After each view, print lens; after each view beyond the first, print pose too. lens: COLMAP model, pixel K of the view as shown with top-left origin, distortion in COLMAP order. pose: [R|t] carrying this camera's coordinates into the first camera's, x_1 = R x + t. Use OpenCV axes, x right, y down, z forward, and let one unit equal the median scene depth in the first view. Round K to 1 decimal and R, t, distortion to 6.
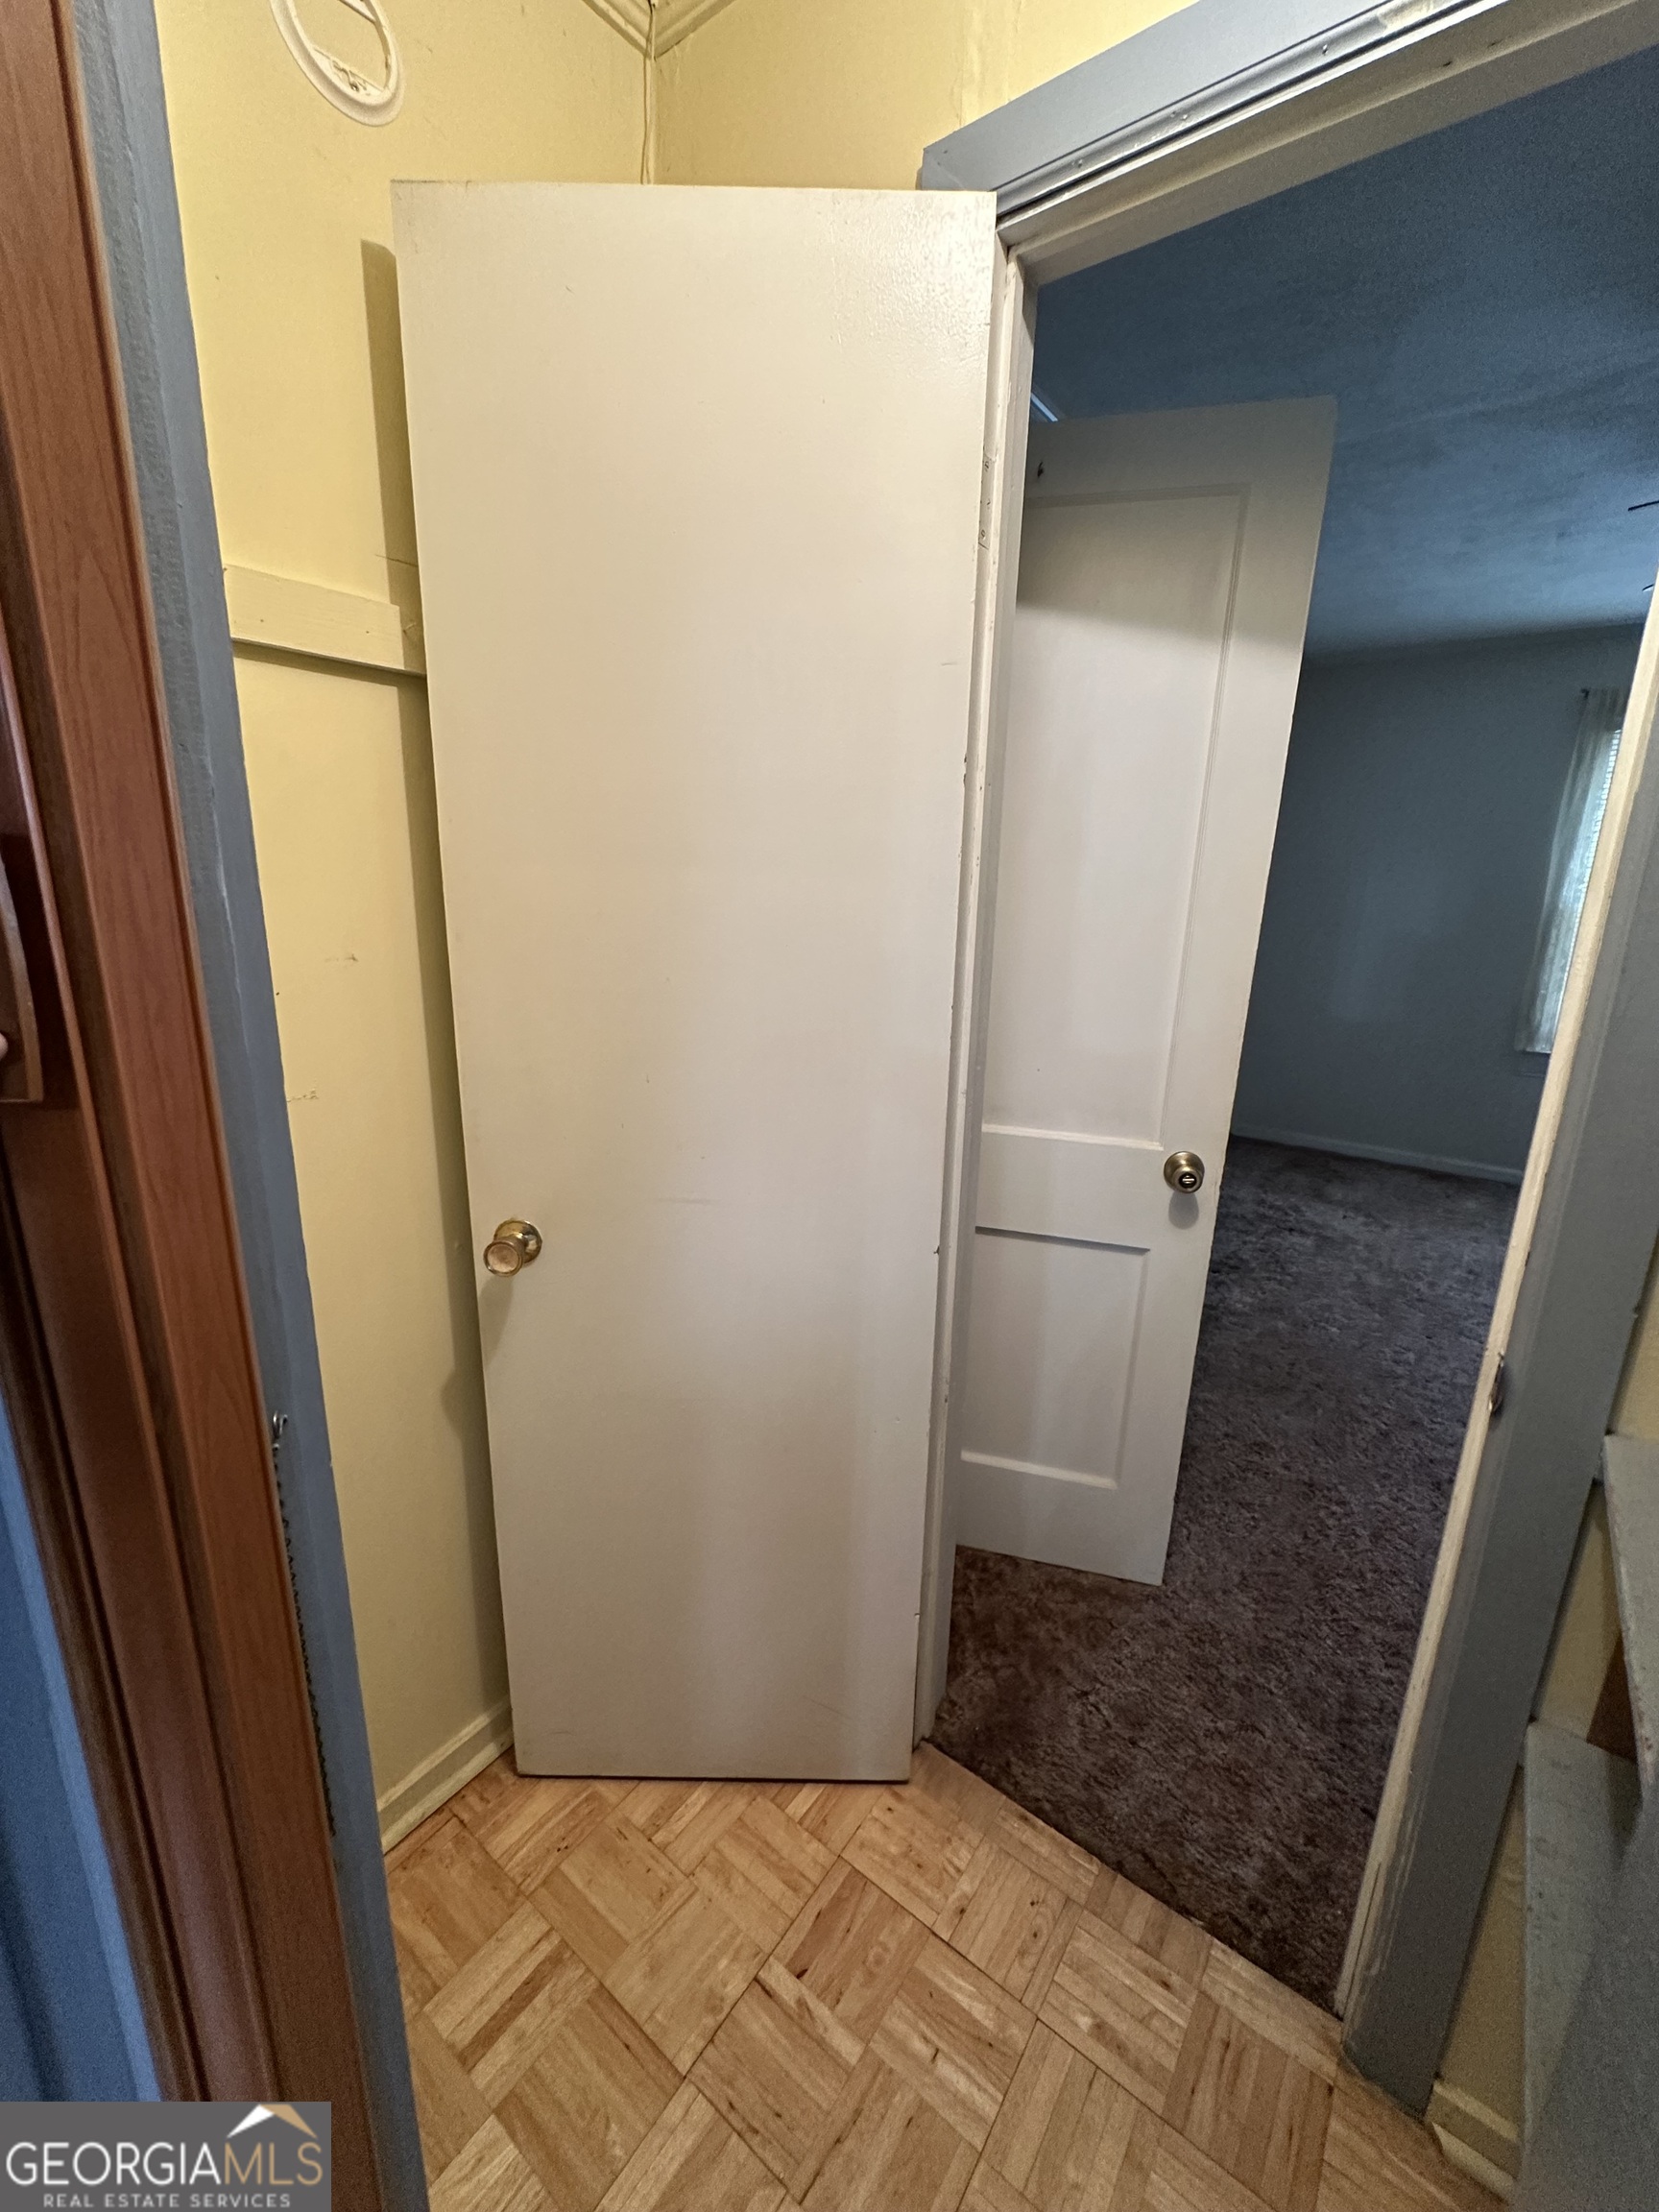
lens RADIAL K [[884.6, 0, 825.3], [0, 884.6, 1109.3], [0, 0, 1]] dist [-0.006606, 0.000818]
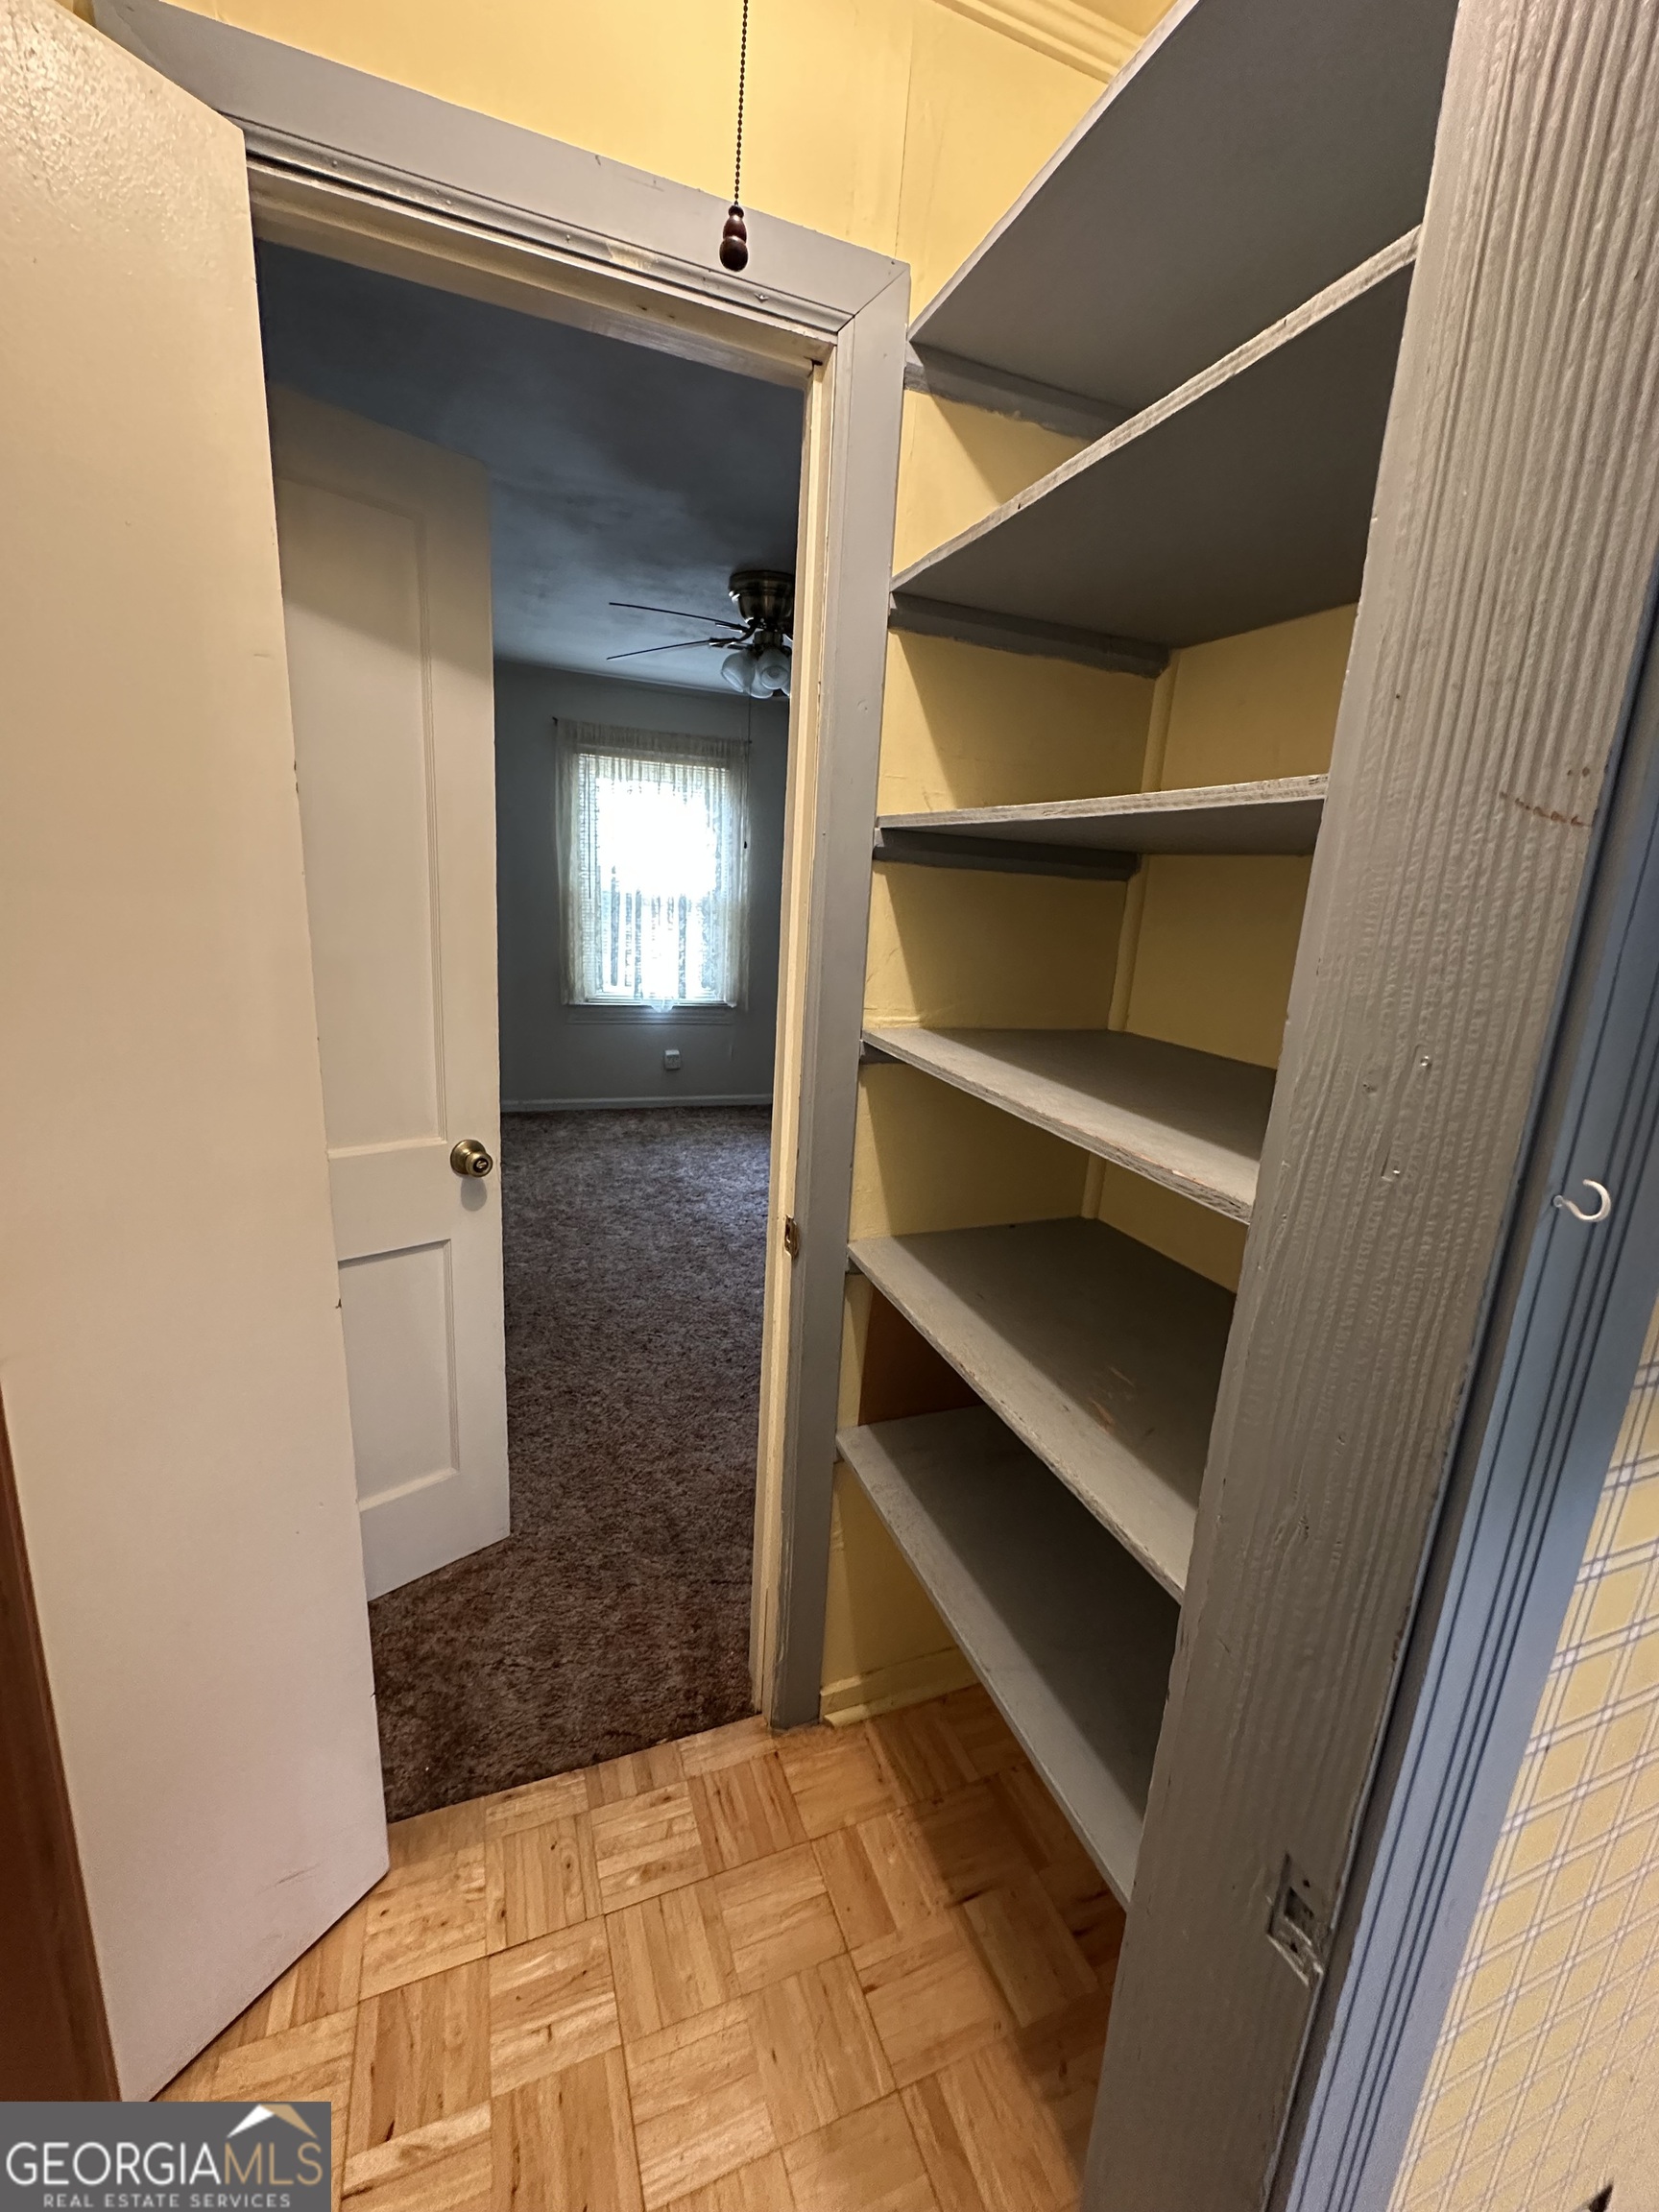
lens RADIAL K [[884.6, 0, 830.0], [0, 884.6, 1110.0], [0, 0, 1]] dist [-0.006606, 0.000818]
pose [[0.516722, -0.196240, 0.833359, -0.242536], [0.165051, 0.977951, 0.127950, -0.050664], [-0.840093, 0.071432, 0.537718, 0.053390]]
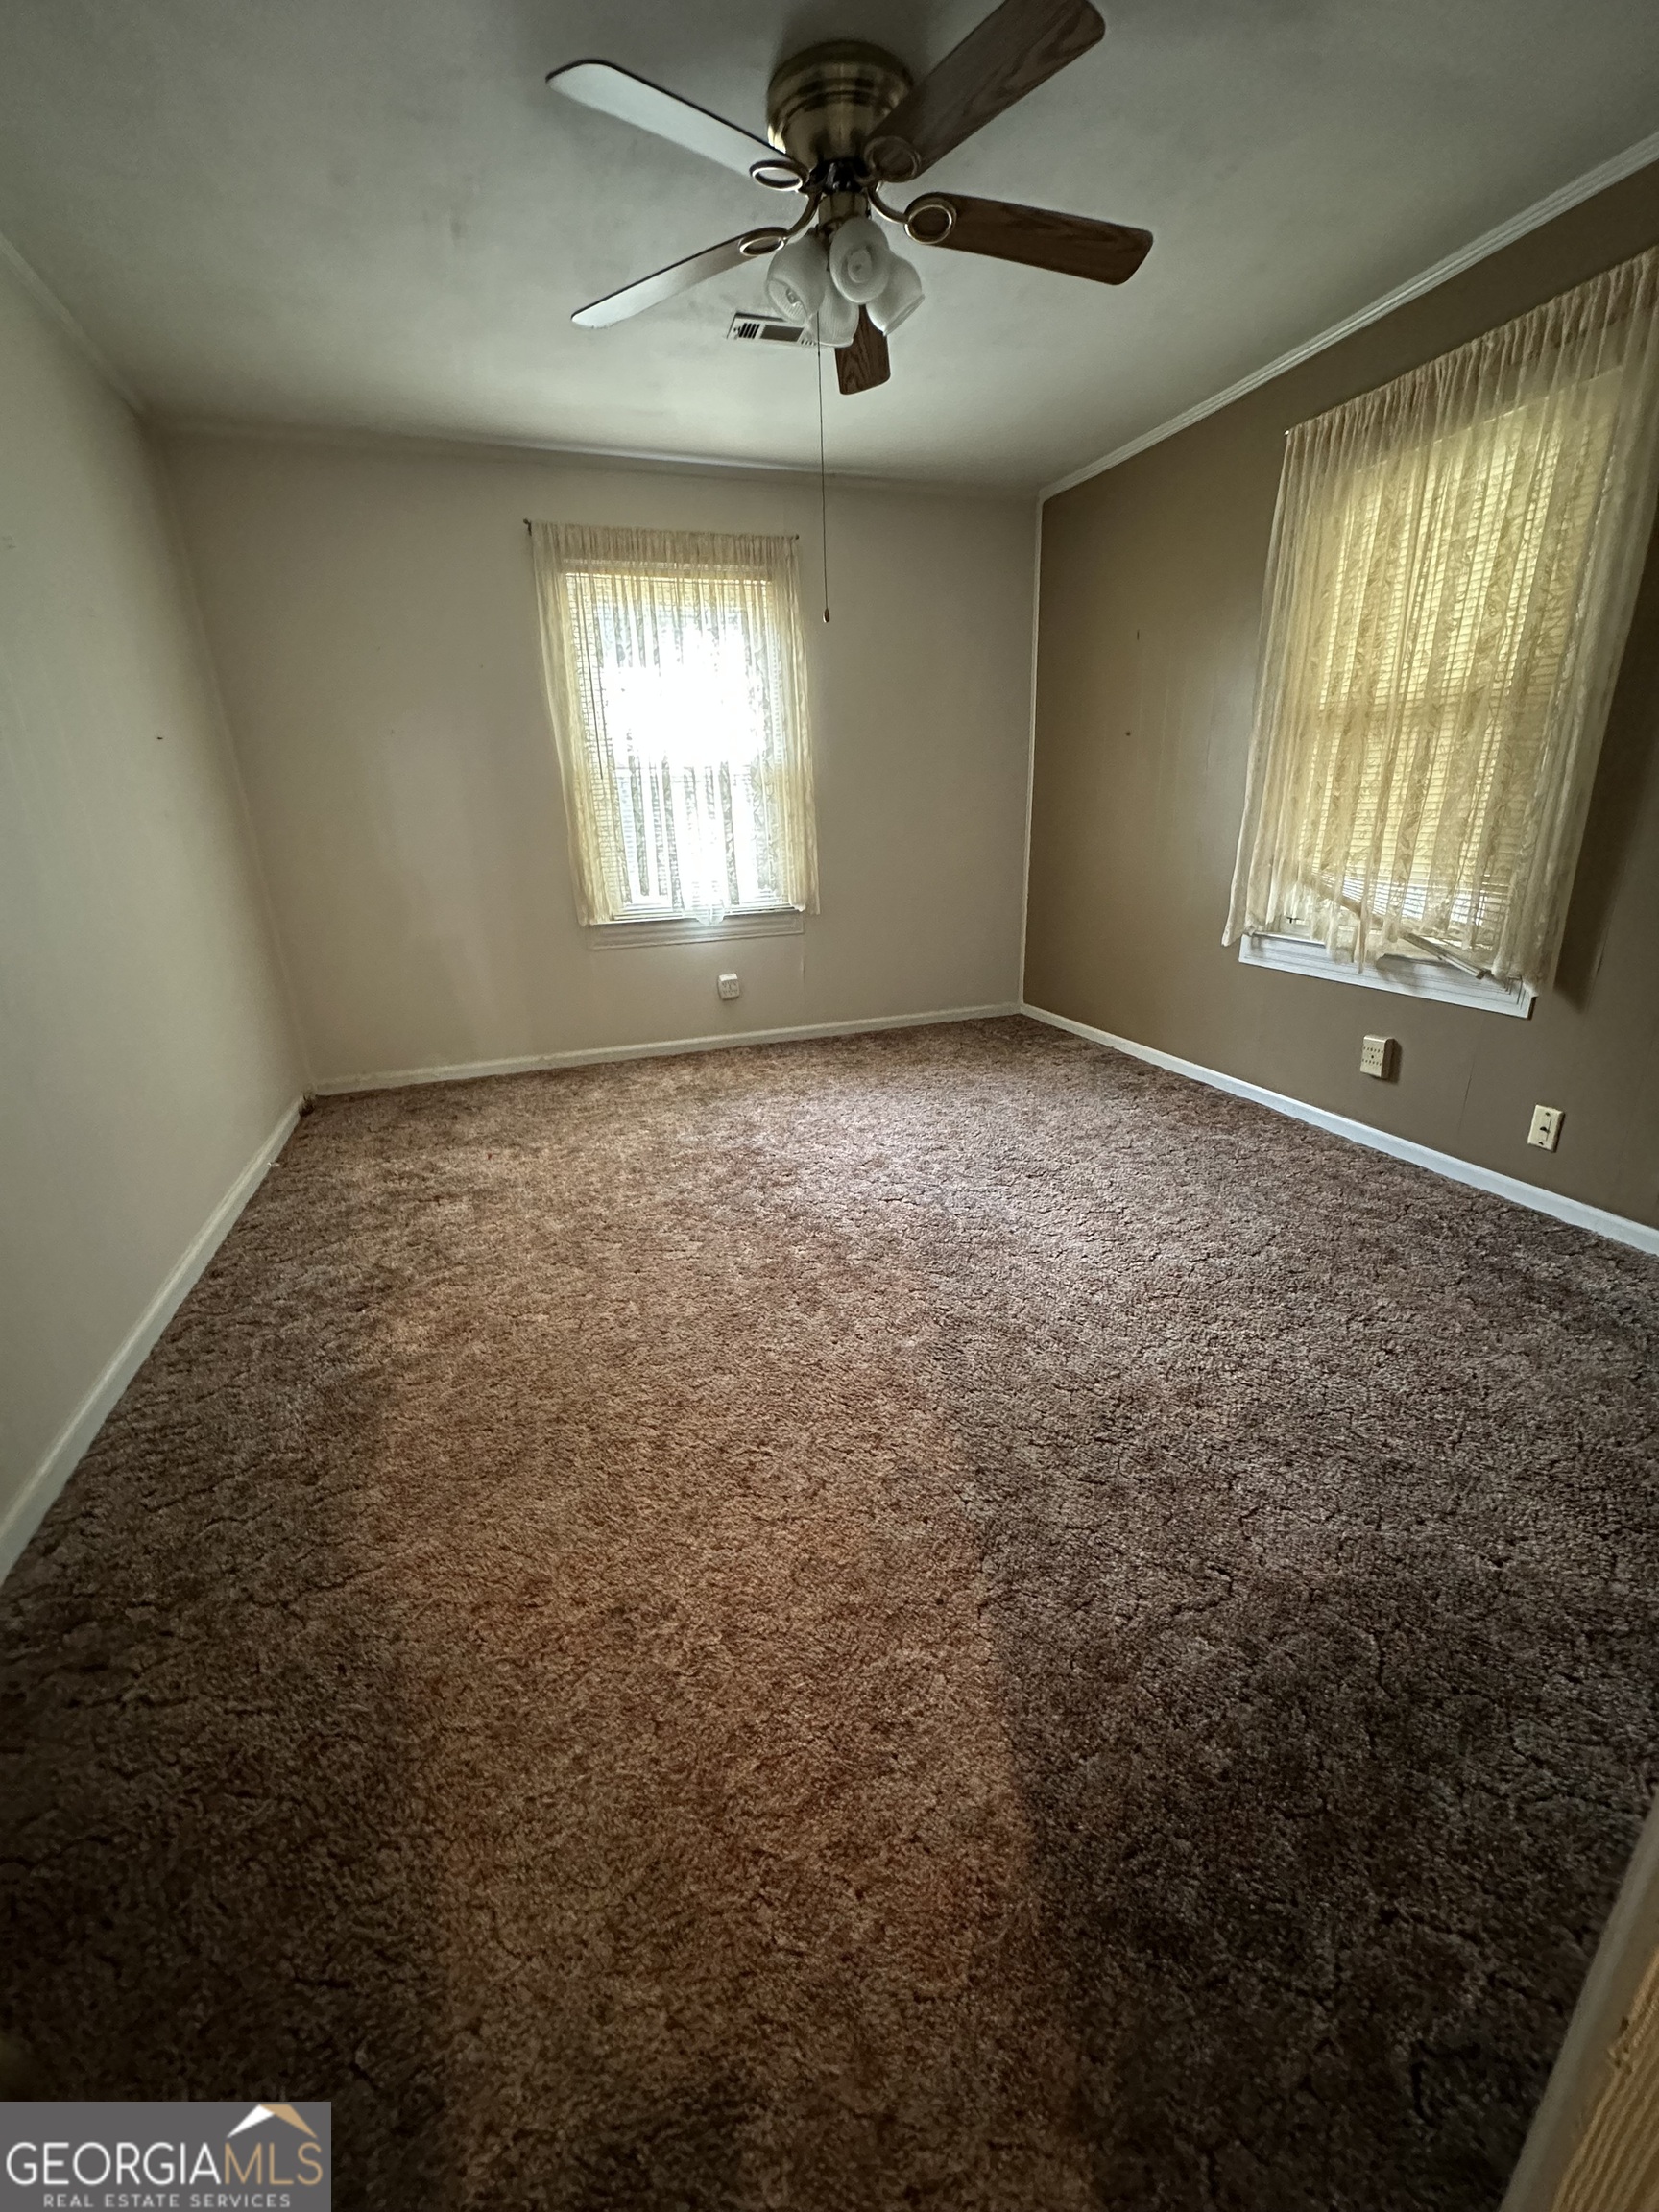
lens RADIAL K [[884.6, 0, 830.5], [0, 884.6, 1109.8], [0, 0, 1]] dist [-0.006606, 0.000818]
pose [[0.544934, -0.308553, 0.779642, 0.324217], [0.249842, 0.947344, 0.200296, -0.008480], [-0.800391, 0.085639, 0.593329, 0.615246]]
